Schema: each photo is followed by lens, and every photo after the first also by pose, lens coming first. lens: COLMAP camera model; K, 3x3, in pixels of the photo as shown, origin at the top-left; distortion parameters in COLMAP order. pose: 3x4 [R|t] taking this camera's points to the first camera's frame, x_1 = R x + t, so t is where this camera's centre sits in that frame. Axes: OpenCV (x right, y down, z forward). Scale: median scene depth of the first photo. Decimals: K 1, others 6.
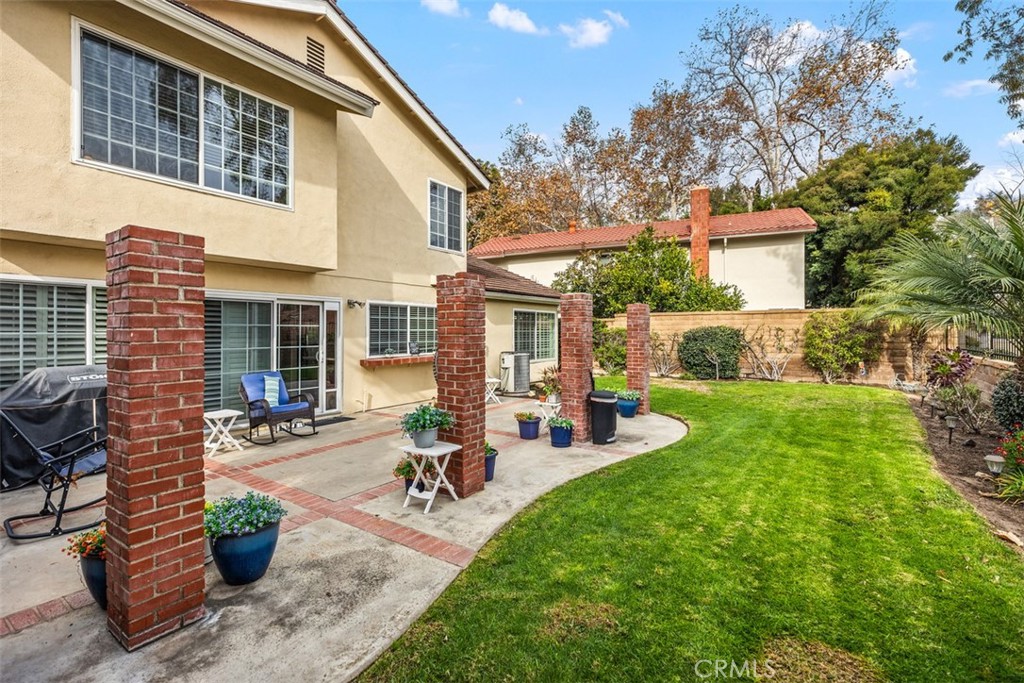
lens RADIAL K [[461.1, 0, 506.3], [0, 461.1, 333.5], [0, 0, 1]] dist [0.005227, 0.000233]
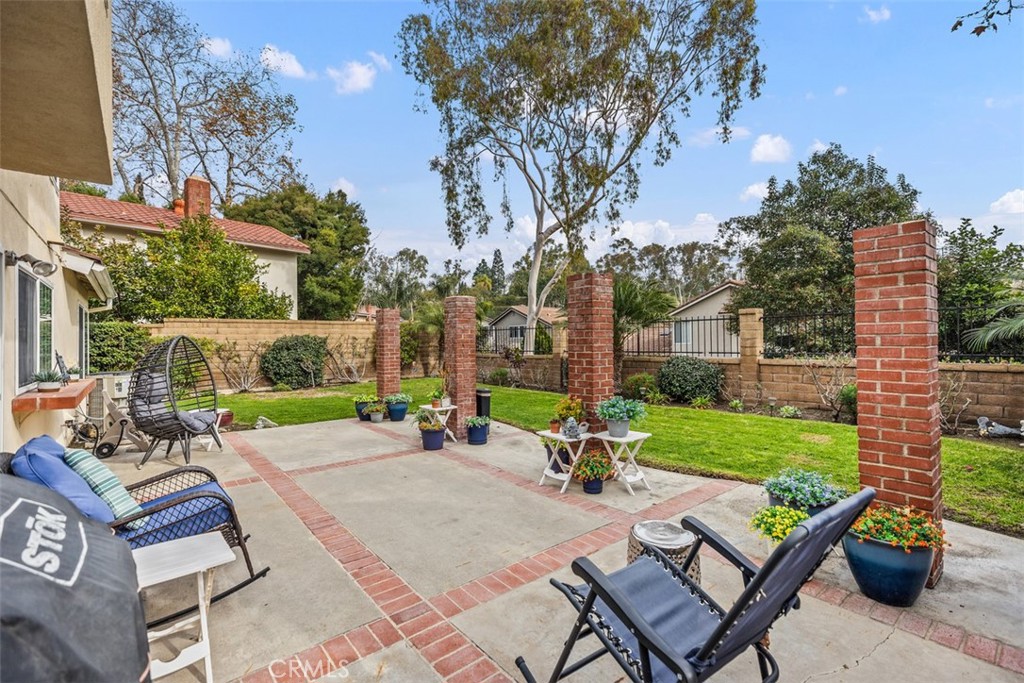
lens RADIAL K [[461.1, 0, 505.7], [0, 461.1, 341.7], [0, 0, 1]] dist [0.005227, 0.000233]
pose [[0.265203, -0.001324, 0.964192, -1.264926], [0.016979, 0.999850, -0.003297, 0.030331], [-0.964043, 0.017246, 0.265186, 0.973323]]
